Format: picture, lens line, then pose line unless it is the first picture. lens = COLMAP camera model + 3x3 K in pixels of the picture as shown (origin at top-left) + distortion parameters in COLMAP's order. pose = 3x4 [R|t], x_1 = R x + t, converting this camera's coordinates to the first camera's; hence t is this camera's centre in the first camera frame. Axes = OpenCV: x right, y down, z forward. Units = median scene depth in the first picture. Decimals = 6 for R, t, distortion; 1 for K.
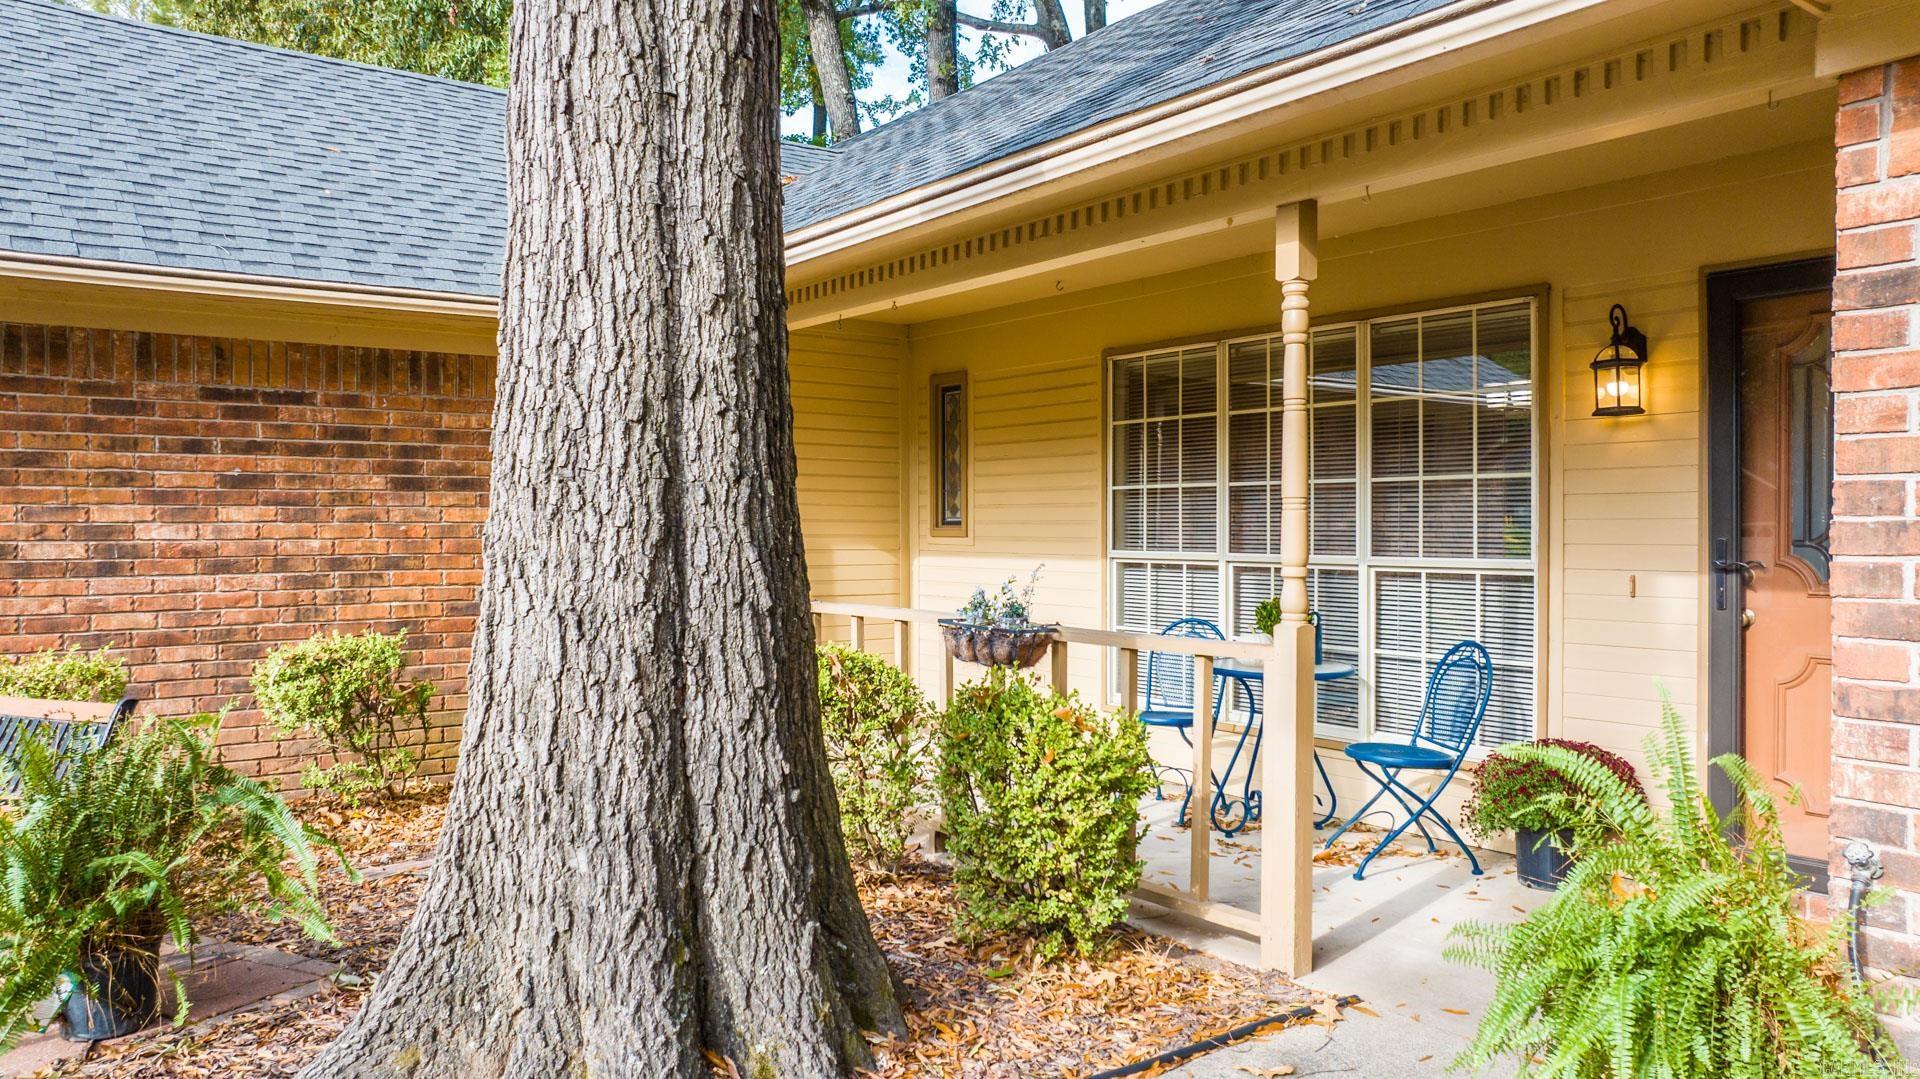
lens RADIAL K [[1365.8, 0, 960.2], [0, 1365.8, 535.4], [0, 0, 1]] dist [-0.032908, 0.022583]
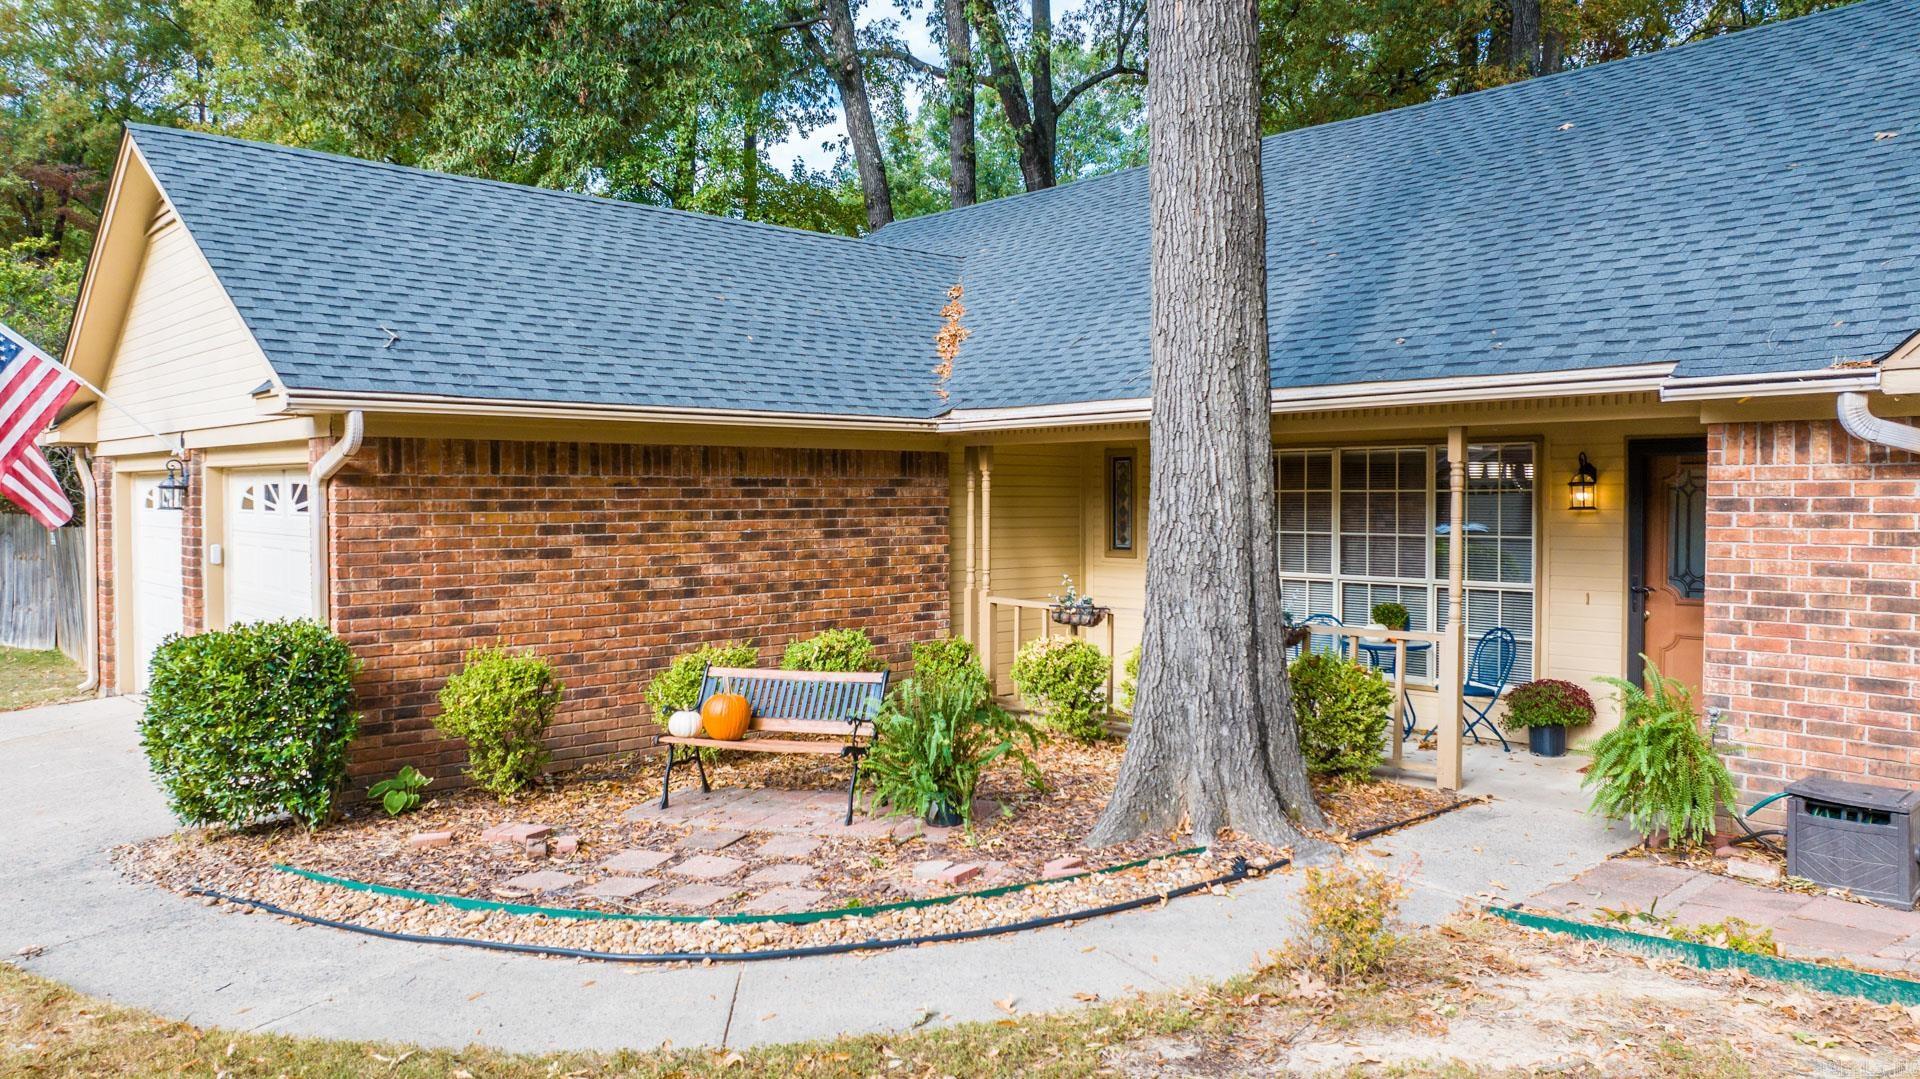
lens RADIAL K [[1365.8, 0, 964.5], [0, 1365.8, 535.8], [0, 0, 1]] dist [-0.032908, 0.022583]
pose [[0.993221, -0.005080, 0.116131, -0.508470], [0.002562, 0.999759, 0.021824, -0.081159], [-0.116214, -0.021378, 0.992994, -0.676522]]
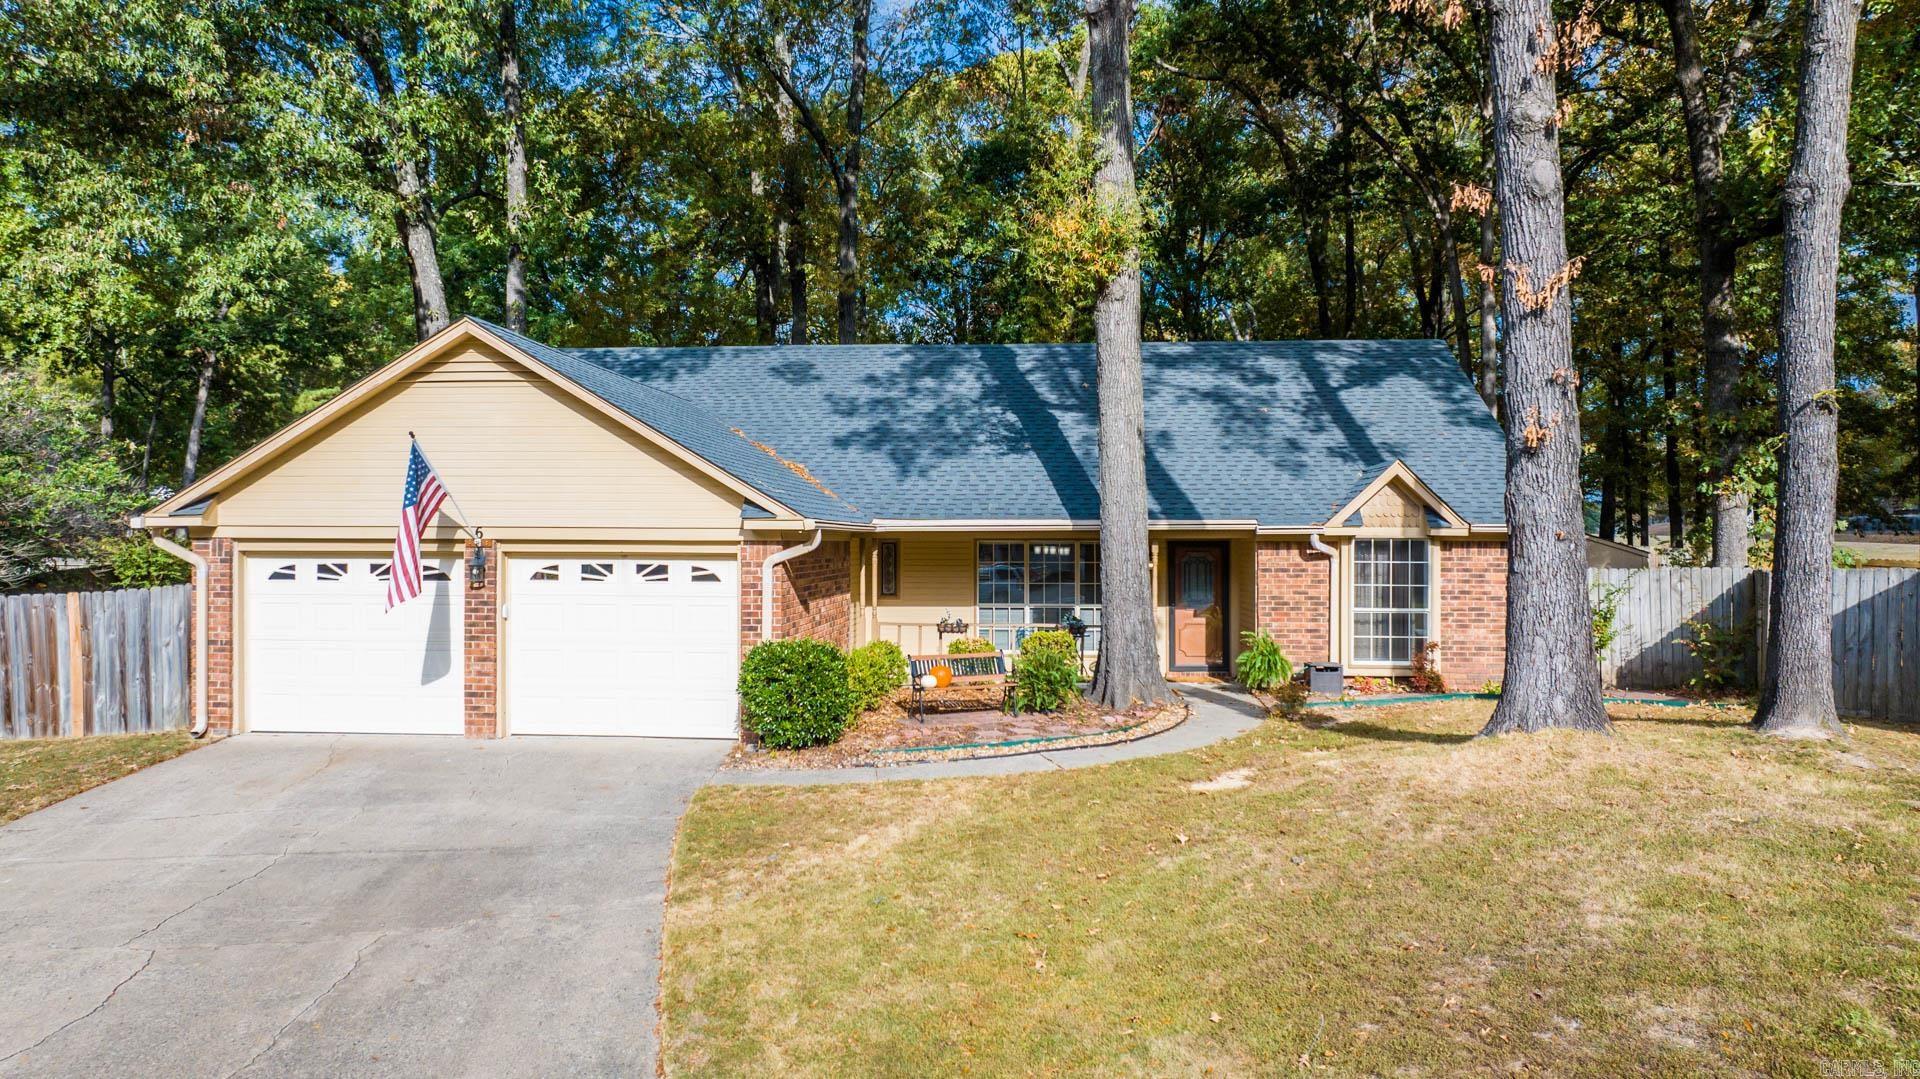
lens RADIAL K [[1365.8, 0, 960.7], [0, 1365.8, 534.6], [0, 0, 1]] dist [-0.032908, 0.022583]
pose [[0.656338, 0.004342, 0.754454, -2.766862], [0.004305, 0.999946, -0.009500, -0.141017], [-0.754455, 0.009484, 0.656284, -1.218279]]
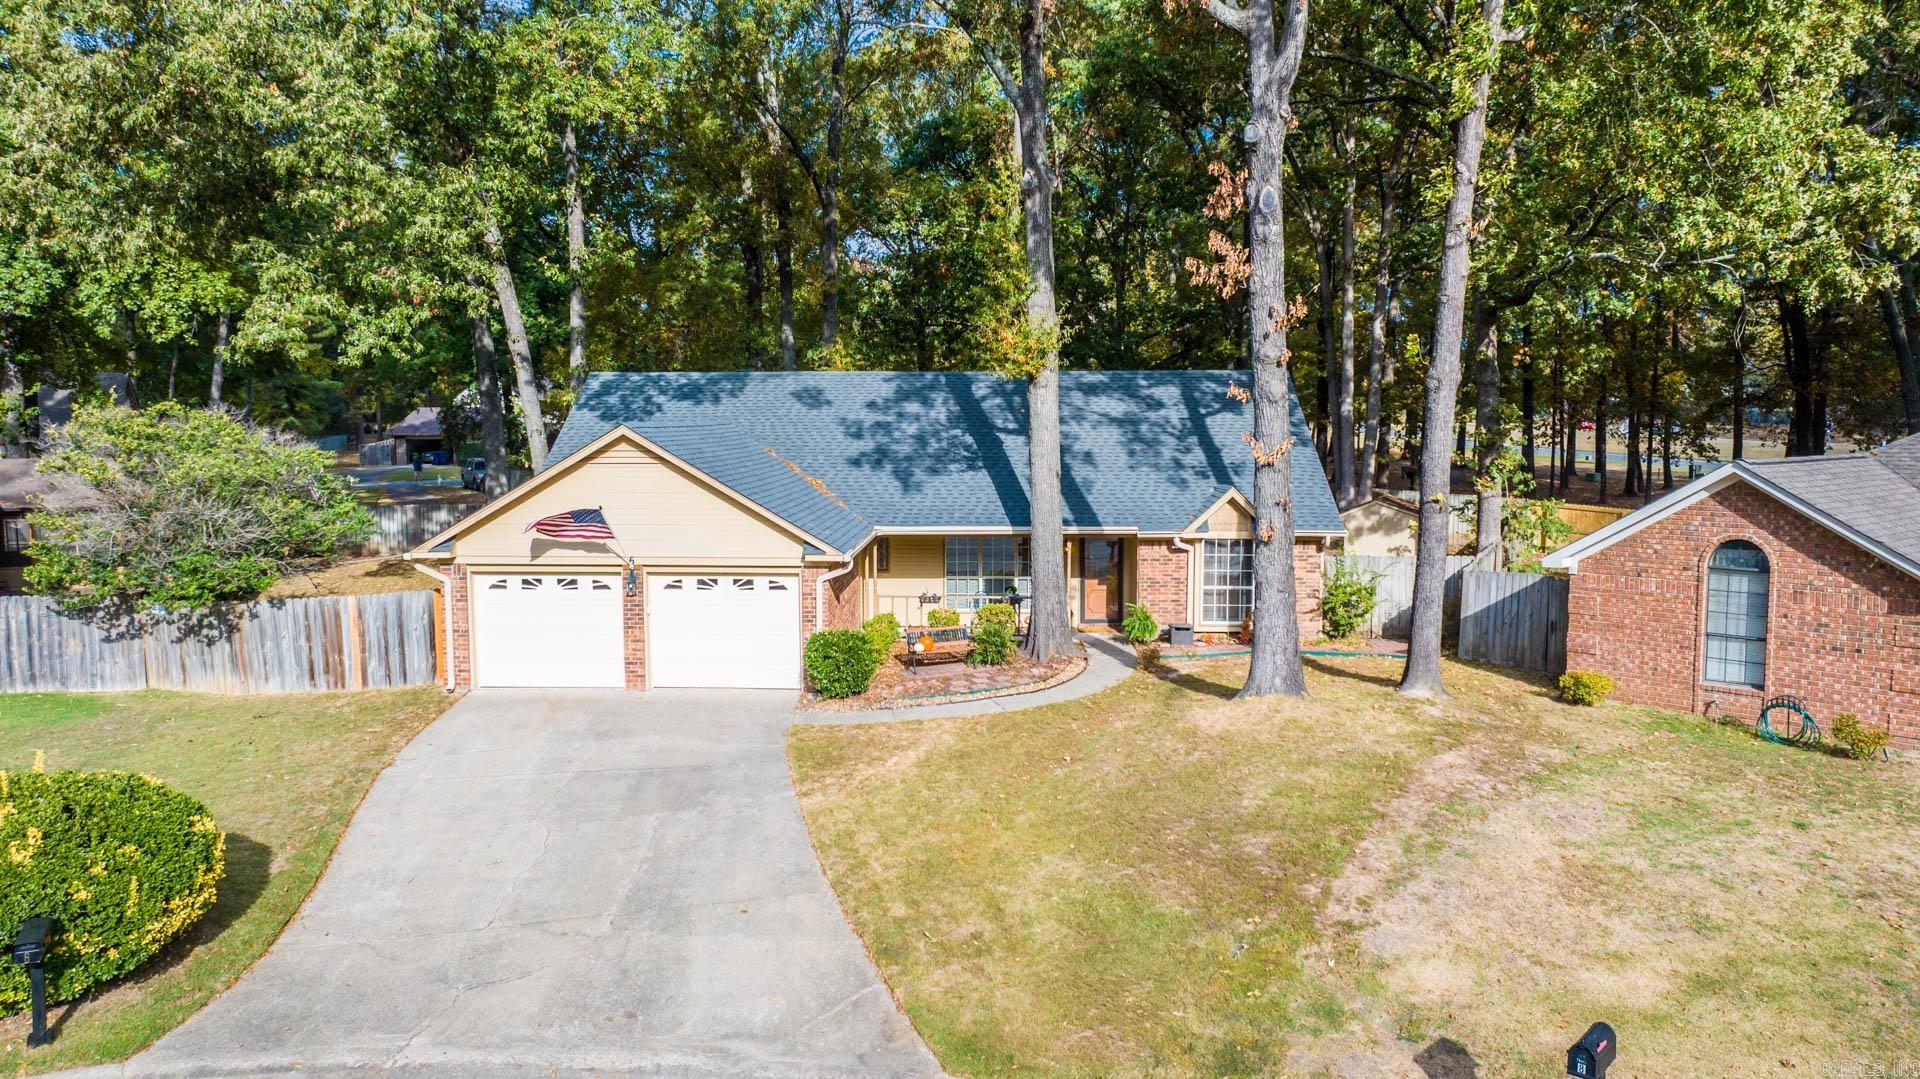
lens RADIAL K [[1365.8, 0, 961.9], [0, 1365.8, 545.7], [0, 0, 1]] dist [-0.032908, 0.022583]
pose [[0.624800, -0.077797, 0.776899, -3.991283], [0.007712, 0.995590, 0.093494, -0.607253], [-0.780747, -0.052423, 0.622645, -2.144728]]
